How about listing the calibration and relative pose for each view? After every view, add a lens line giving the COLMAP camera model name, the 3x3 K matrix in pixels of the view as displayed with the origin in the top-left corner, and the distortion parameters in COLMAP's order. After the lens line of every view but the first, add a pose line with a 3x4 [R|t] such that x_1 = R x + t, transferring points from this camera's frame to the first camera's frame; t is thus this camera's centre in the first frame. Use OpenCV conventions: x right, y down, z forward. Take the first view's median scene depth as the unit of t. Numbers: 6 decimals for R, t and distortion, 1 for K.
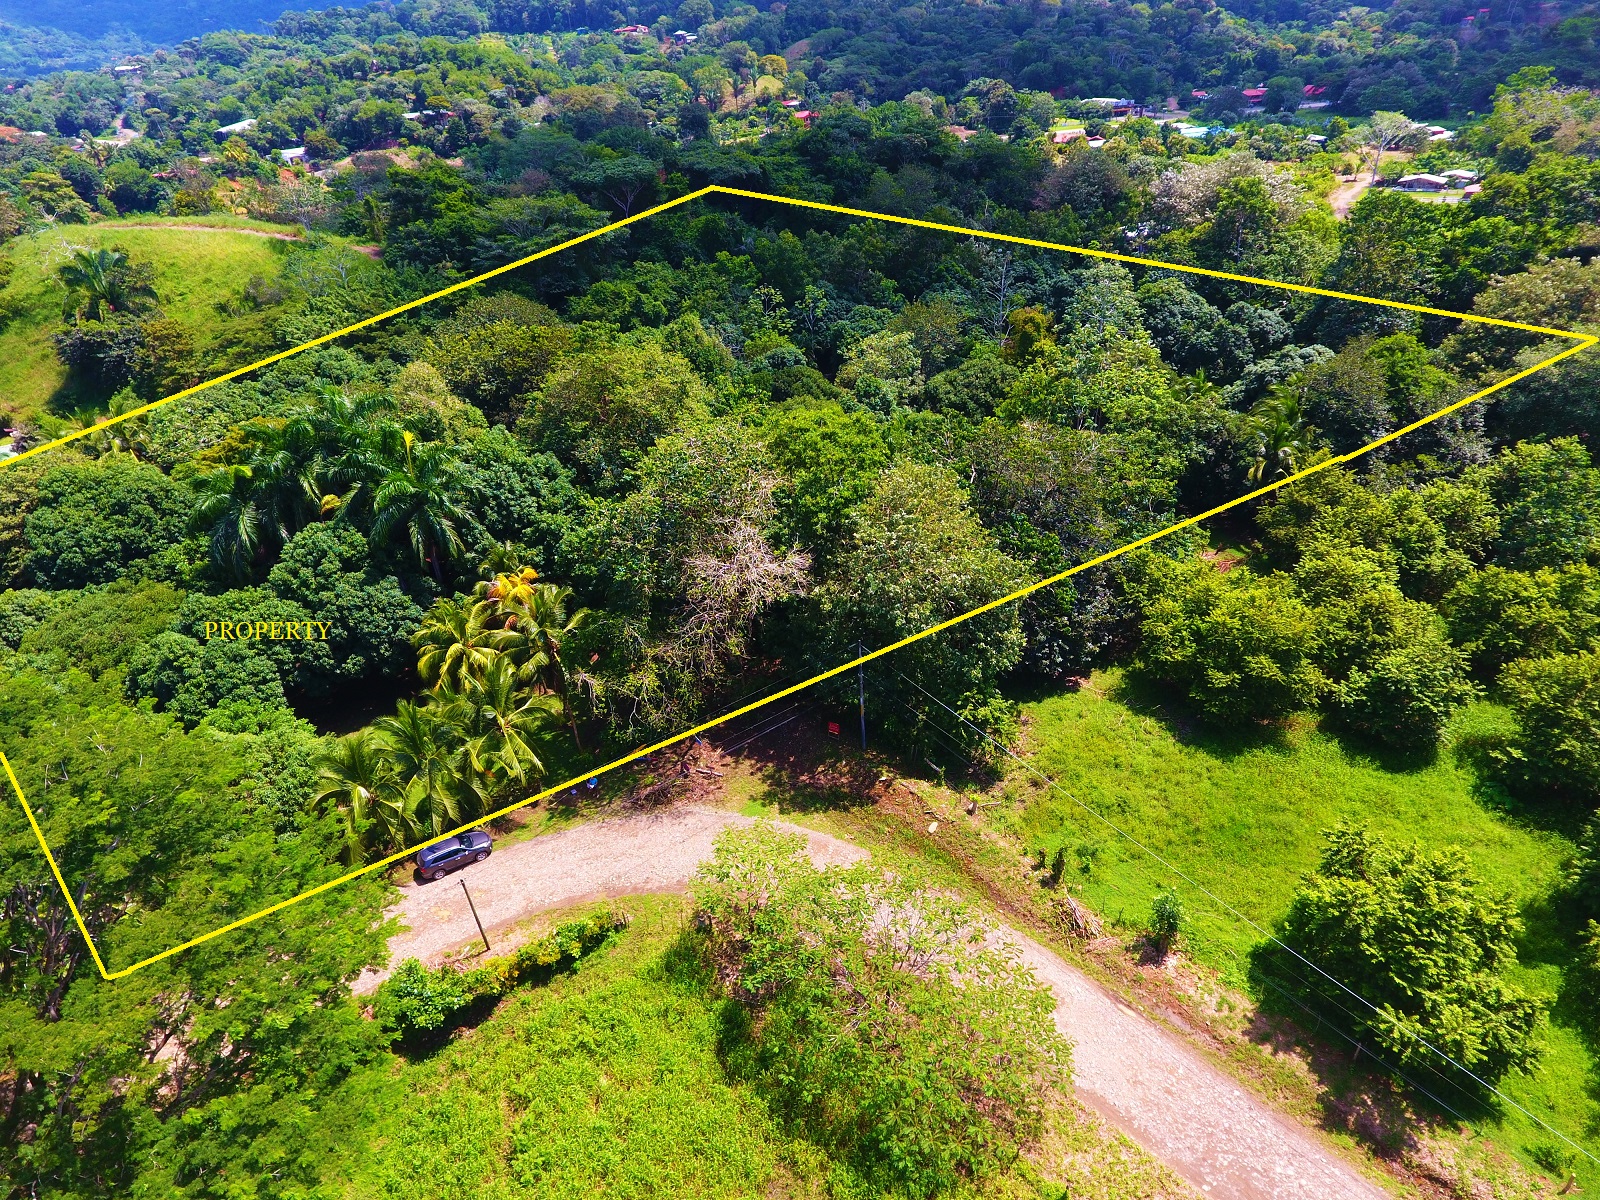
lens RADIAL K [[973.8, 0, 800.0], [0, 973.8, 600.0], [0, 0, 1]] dist [0.019489, -0.000561]
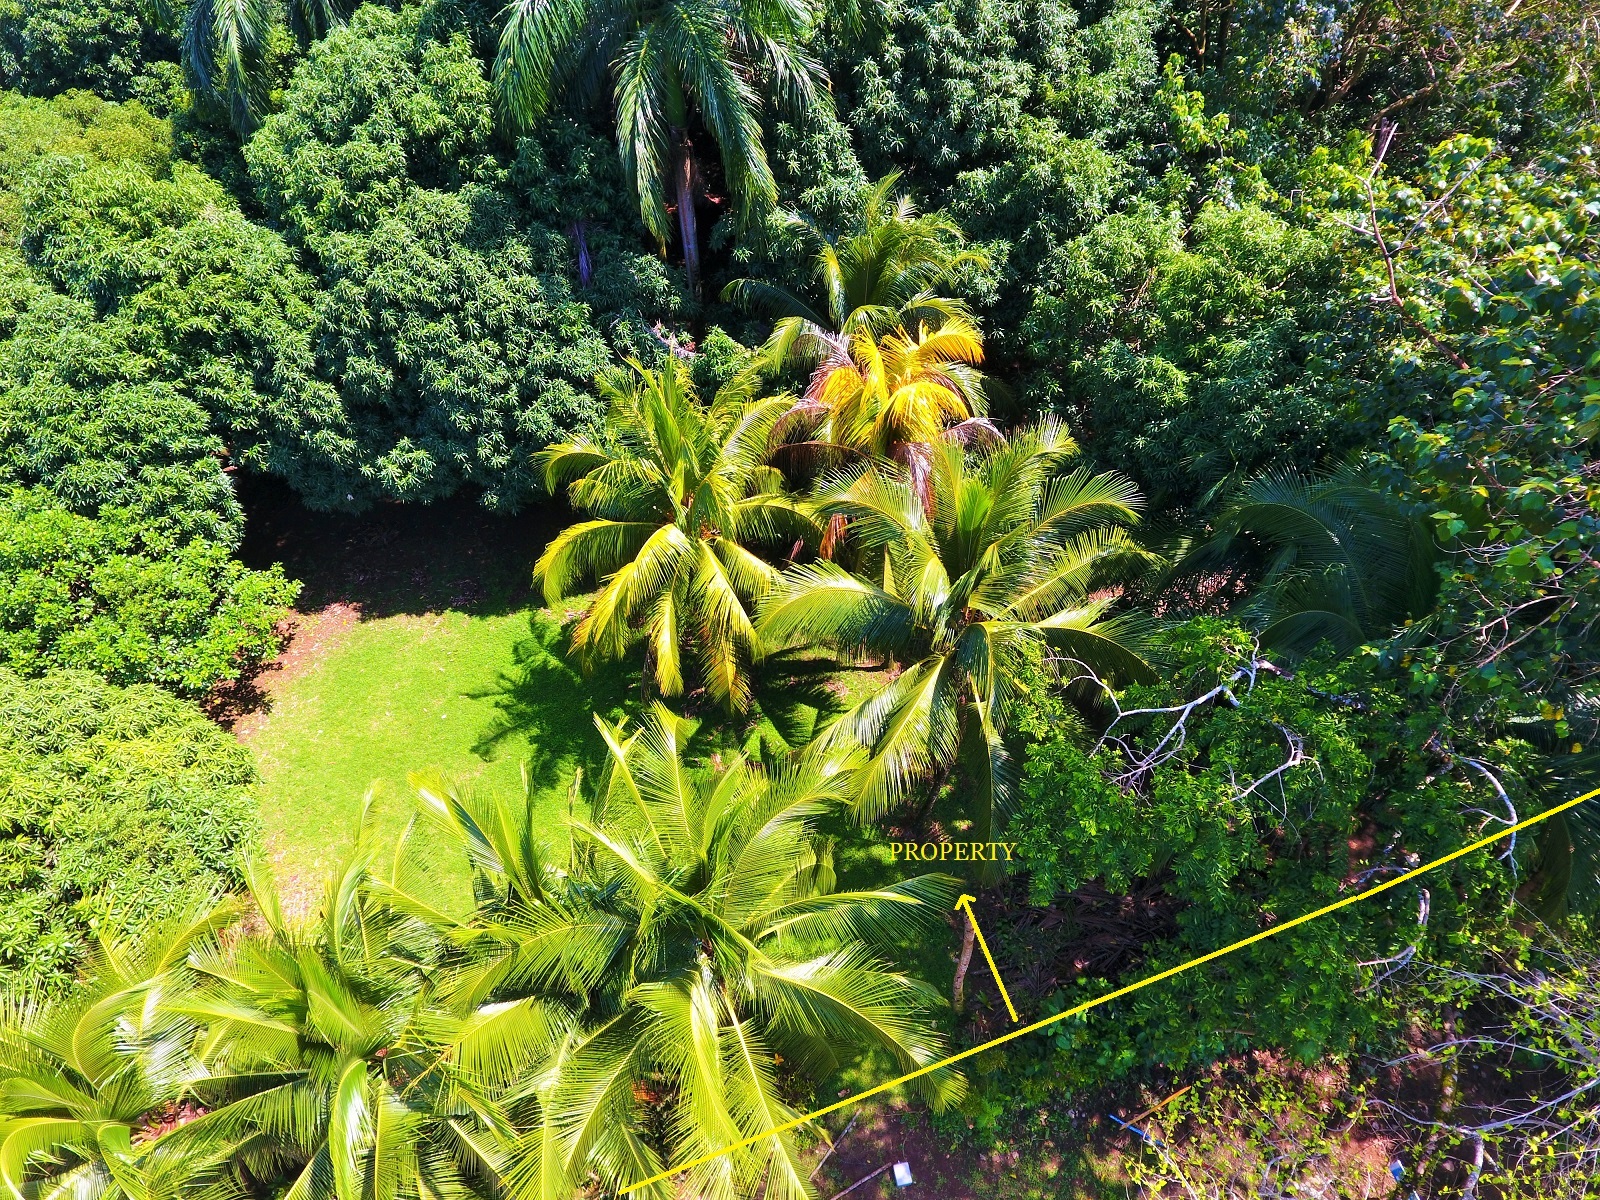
lens RADIAL K [[973.8, 0, 800.0], [0, 973.8, 600.0], [0, 0, 1]] dist [0.019489, -0.000561]
pose [[0.928156, 0.313118, -0.201205, -0.238177], [-0.239708, 0.916446, 0.320417, -0.036817], [0.284721, -0.249166, 0.925662, 0.701456]]
